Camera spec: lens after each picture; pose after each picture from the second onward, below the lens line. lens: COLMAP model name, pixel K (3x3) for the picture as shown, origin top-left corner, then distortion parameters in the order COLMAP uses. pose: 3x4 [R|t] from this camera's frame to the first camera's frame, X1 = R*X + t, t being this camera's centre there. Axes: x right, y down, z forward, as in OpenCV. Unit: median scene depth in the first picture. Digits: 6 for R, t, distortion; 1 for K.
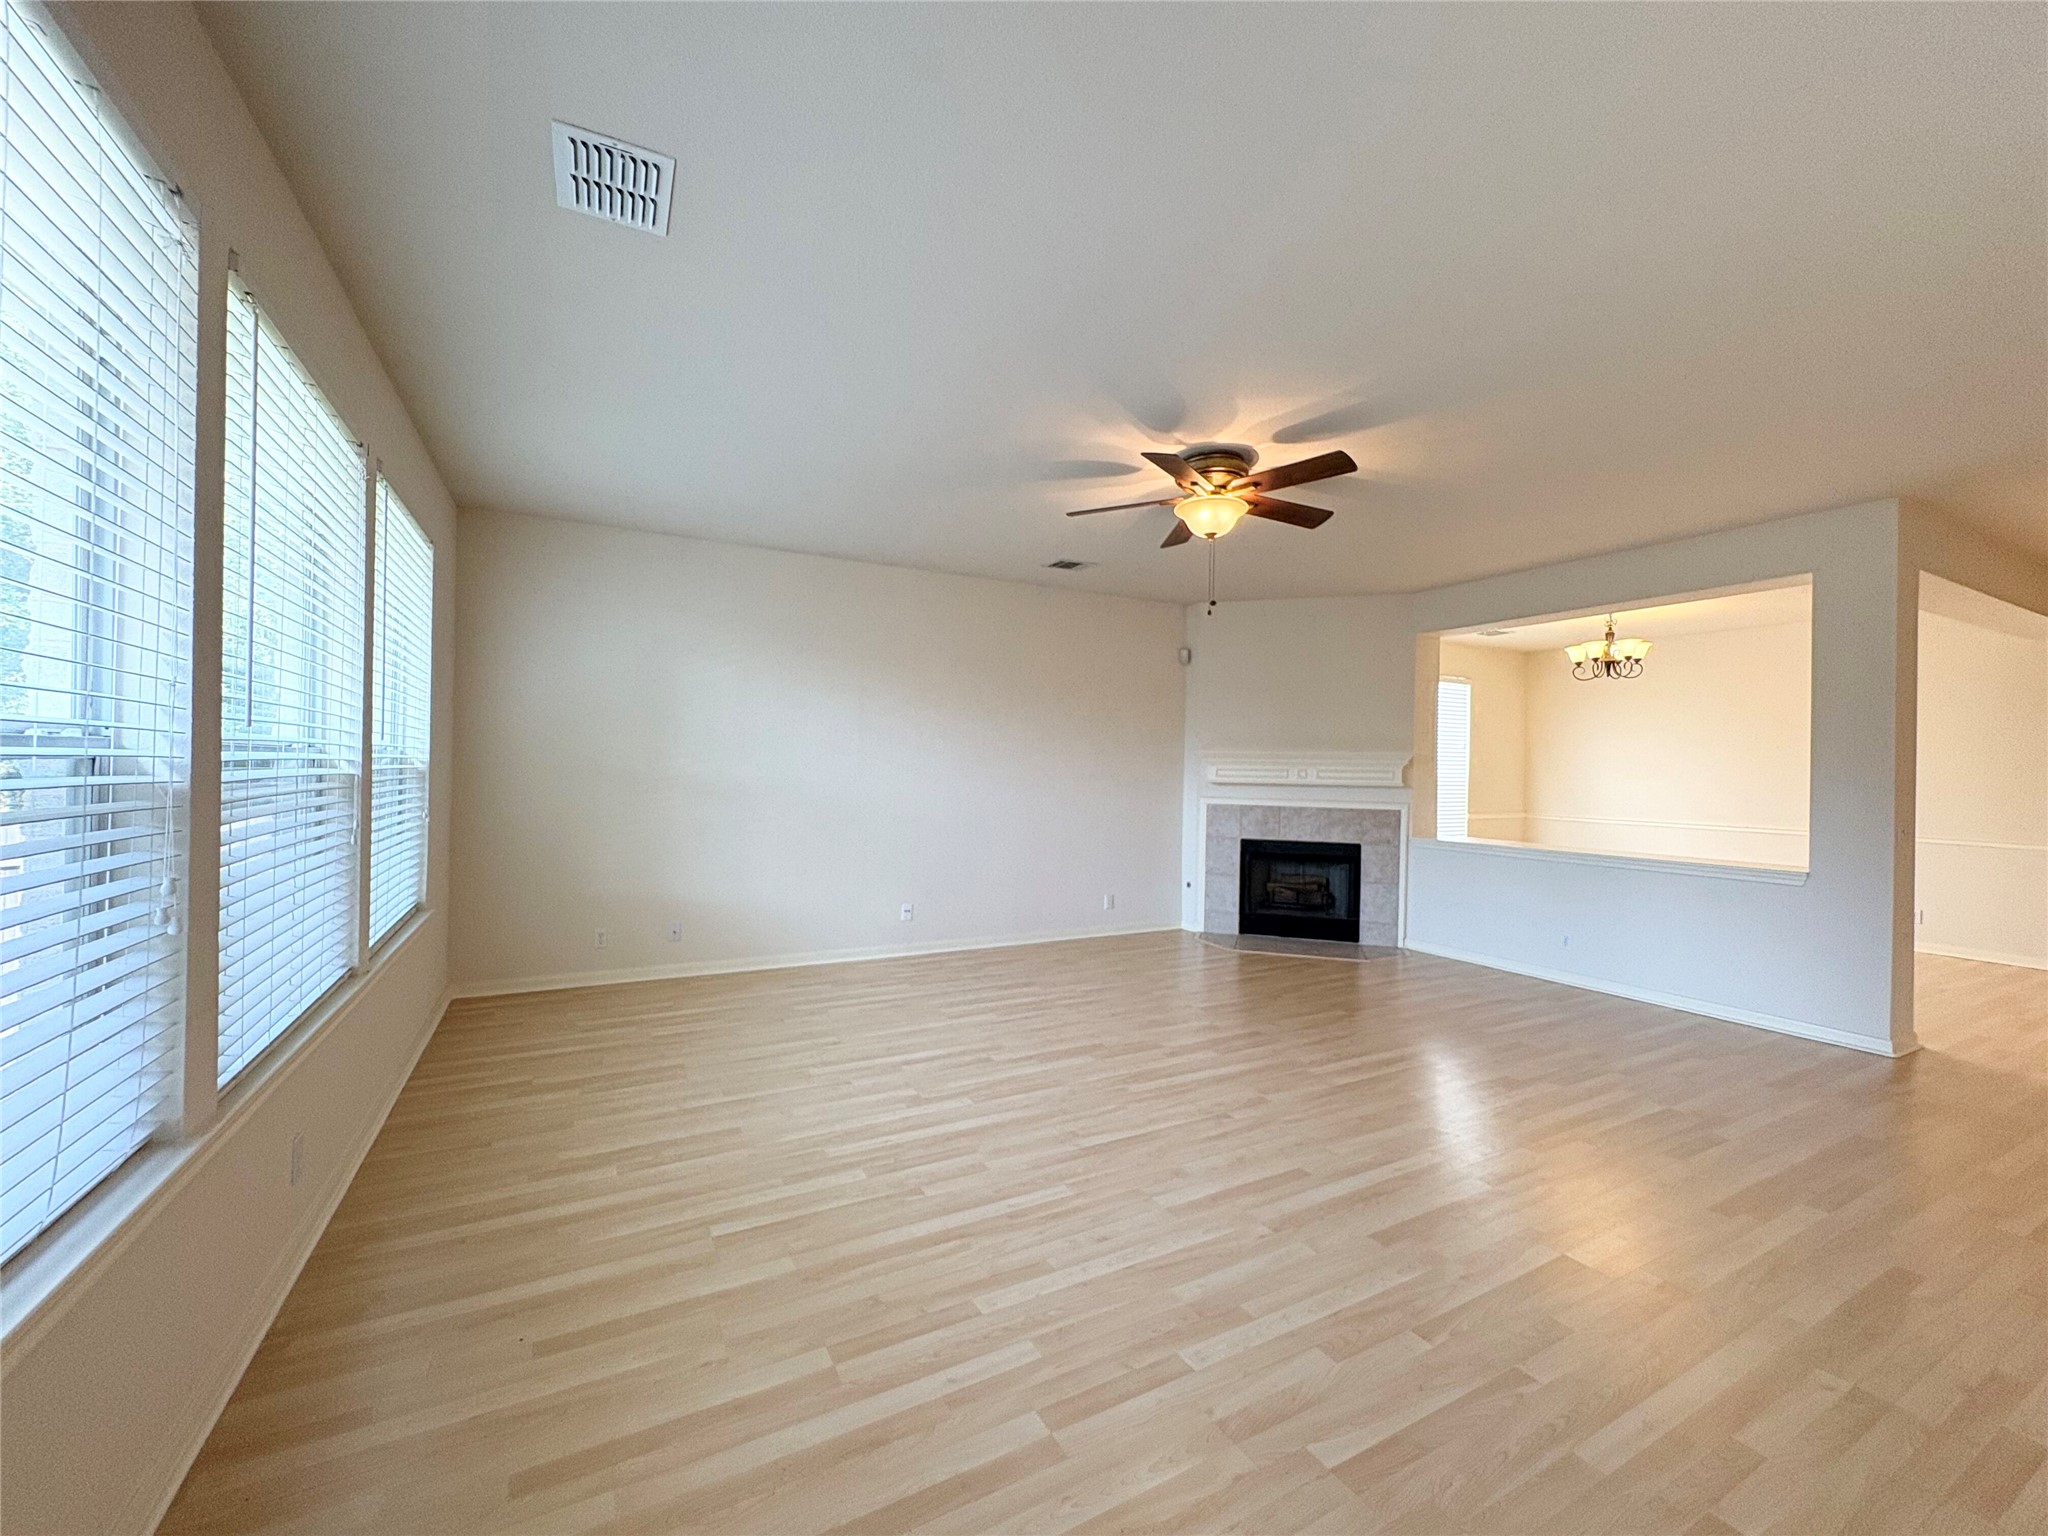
lens RADIAL K [[817.5, 0, 1027.3], [0, 817.5, 773.9], [0, 0, 1]] dist [0.003068, 0.000176]
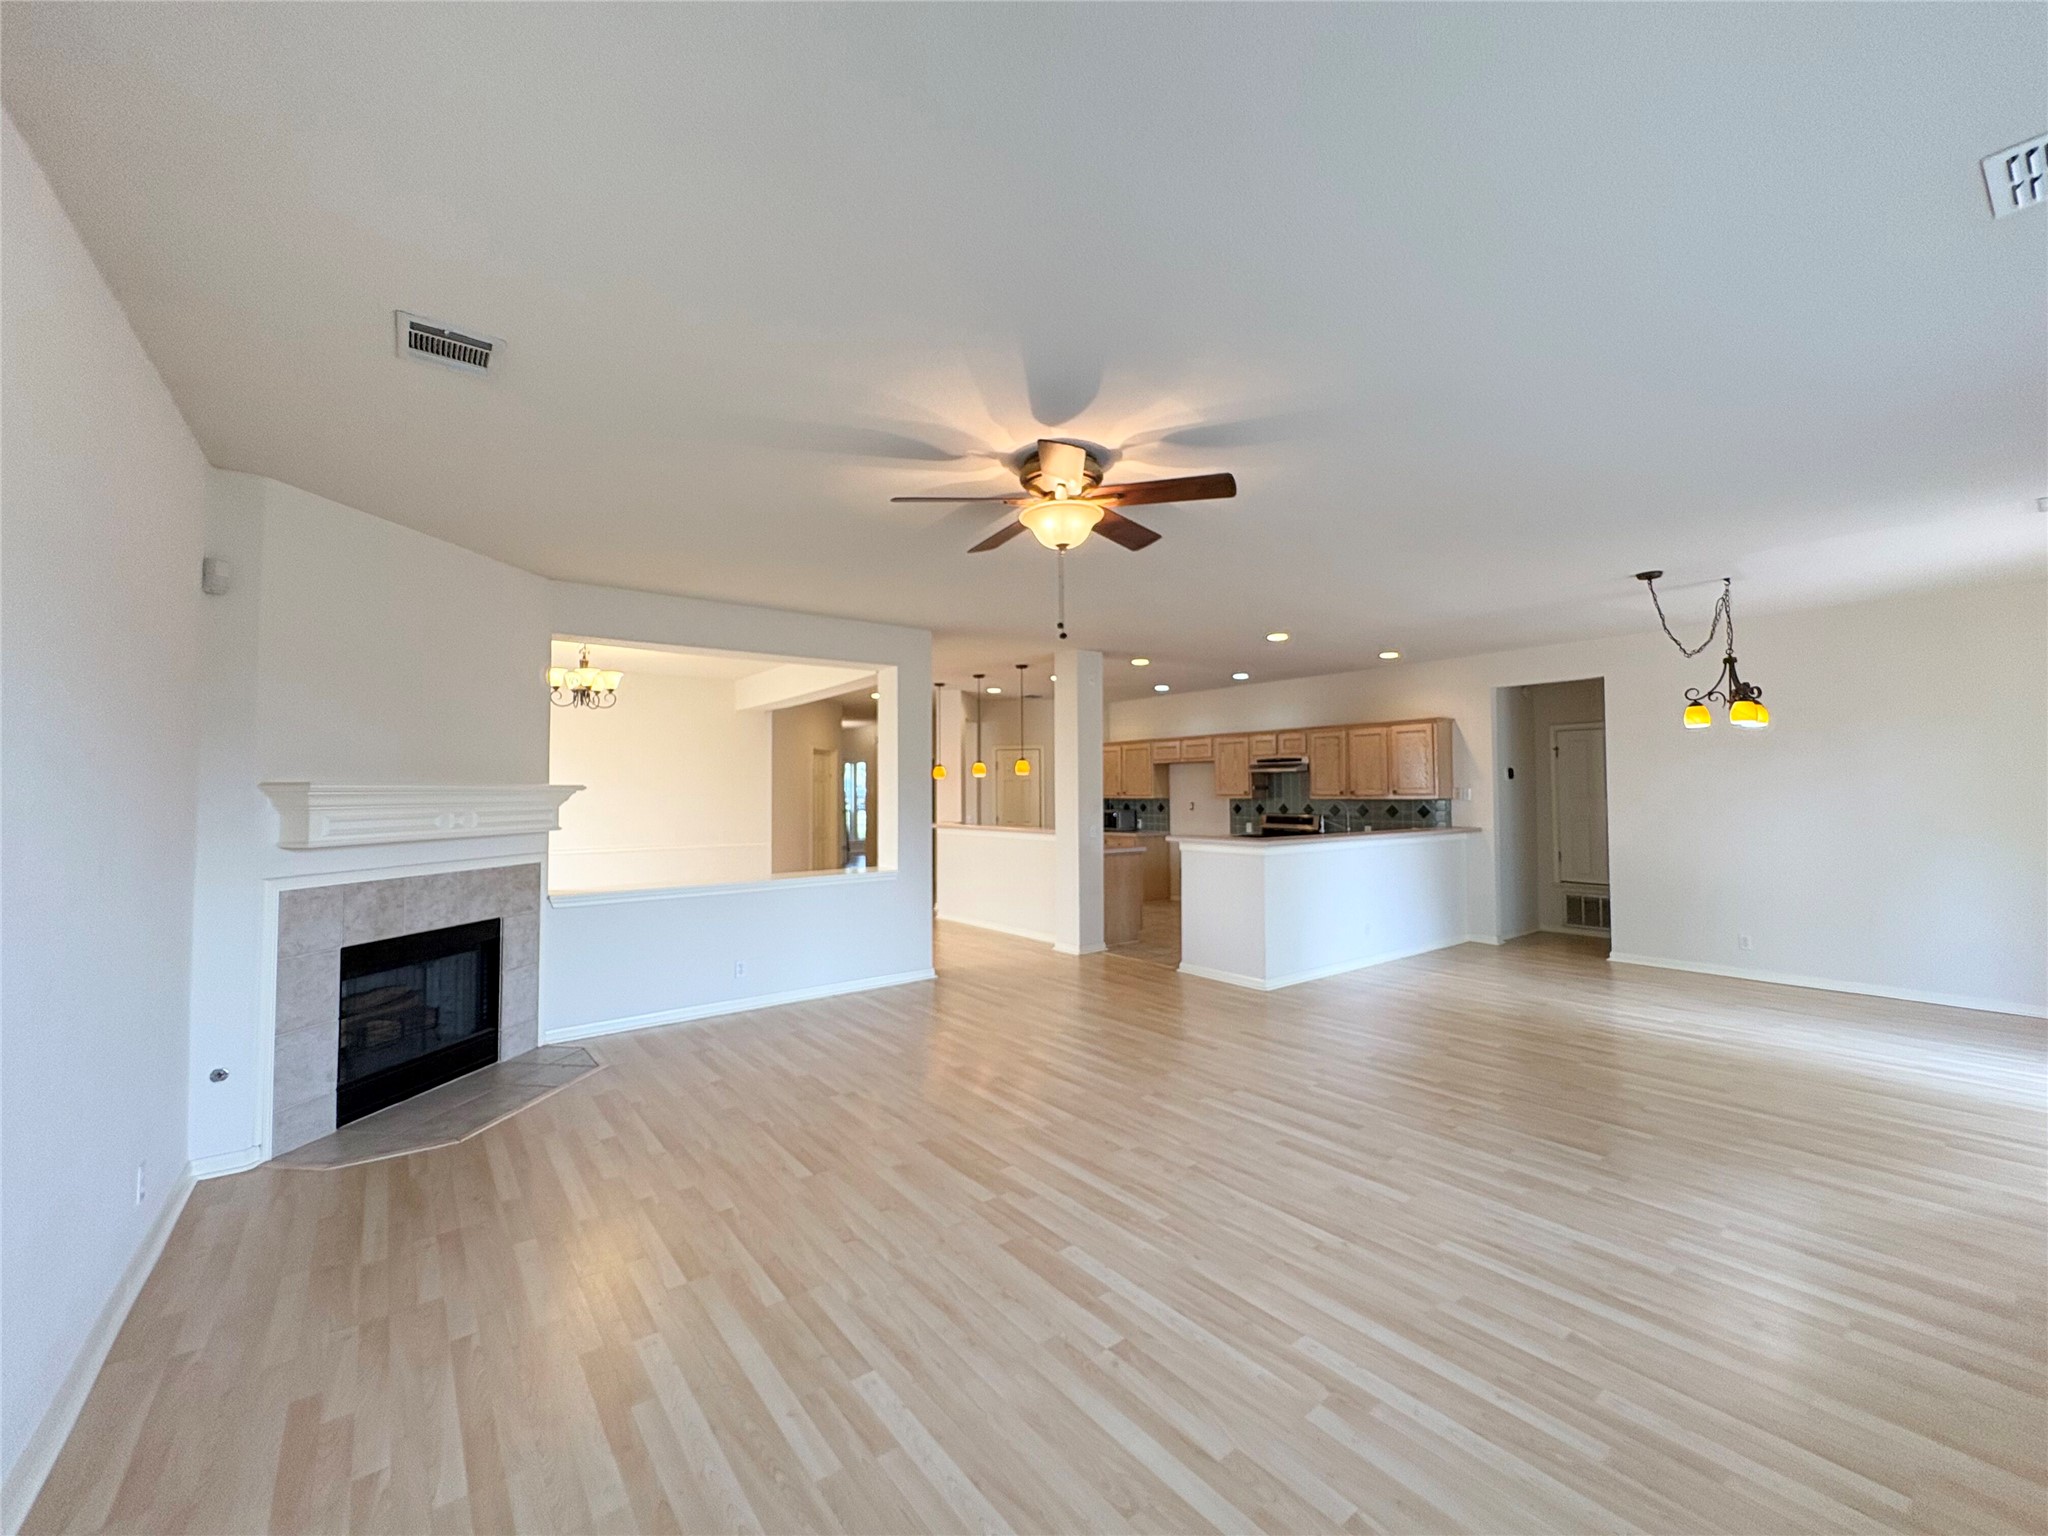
lens RADIAL K [[817.5, 0, 1020.0], [0, 817.5, 764.7], [0, 0, 1]] dist [0.003068, 0.000176]
pose [[-0.155063, 0.019276, 0.987717, -0.532163], [0.010820, 0.999783, -0.017813, -0.040886], [-0.987845, 0.007925, -0.155238, 1.015307]]
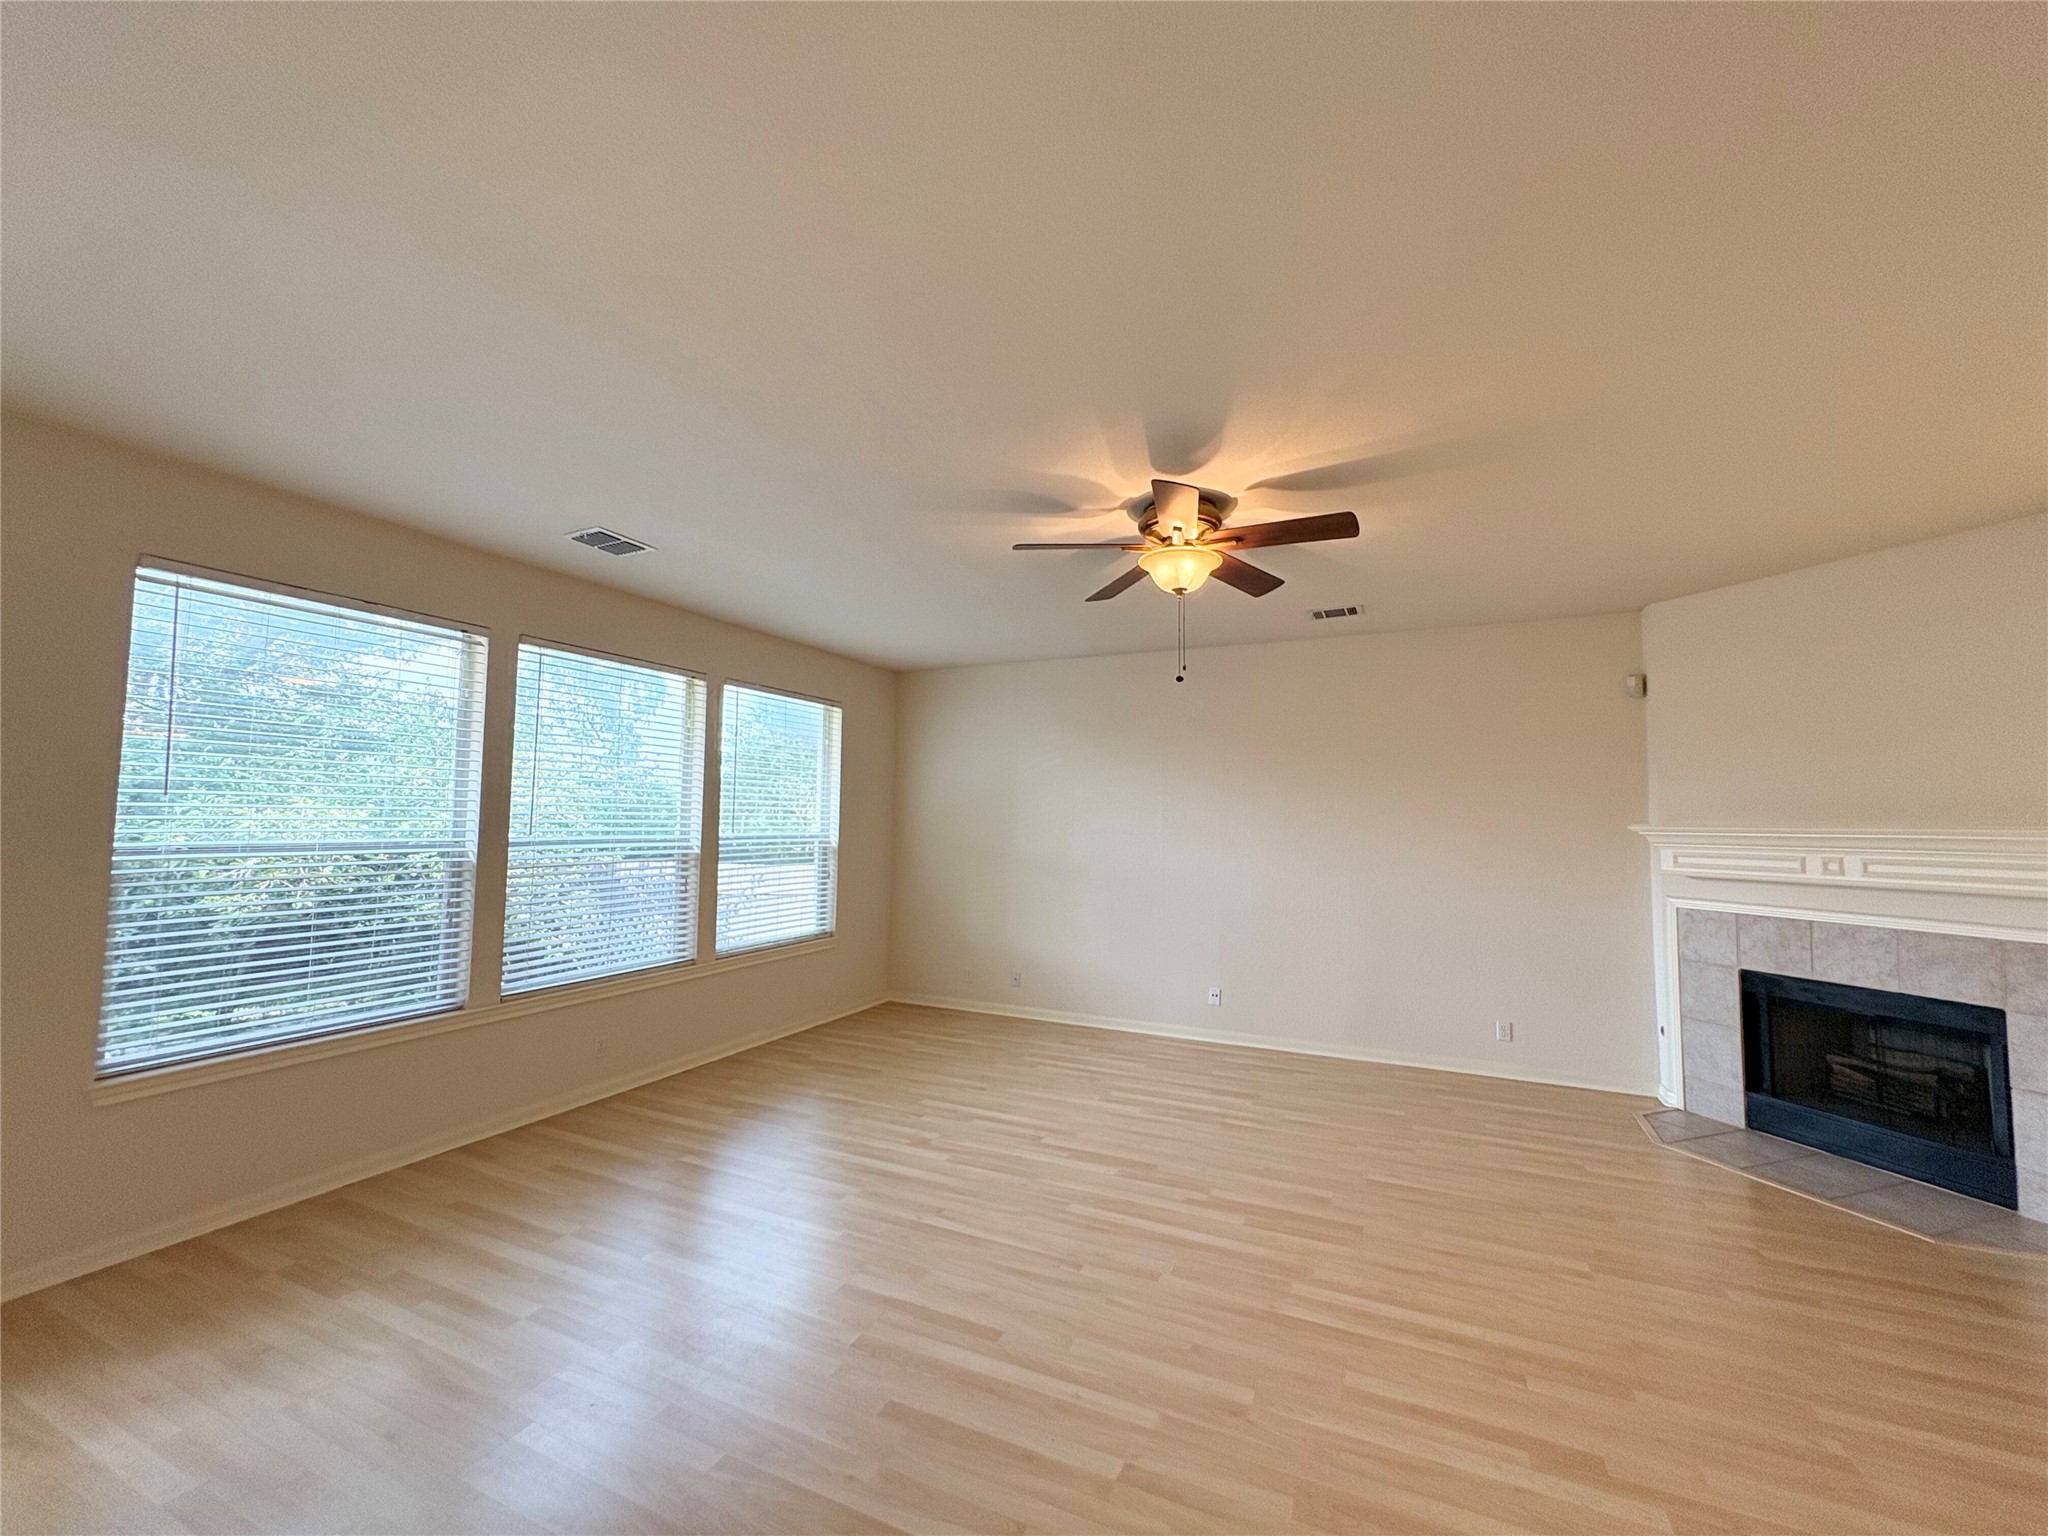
lens RADIAL K [[817.5, 0, 1025.4], [0, 817.5, 769.9], [0, 0, 1]] dist [0.003068, 0.000176]
pose [[0.594557, -0.062776, -0.801599, 0.701346], [-0.006108, 0.996566, -0.082576, -0.024640], [0.804031, 0.053992, 0.592131, 0.309711]]
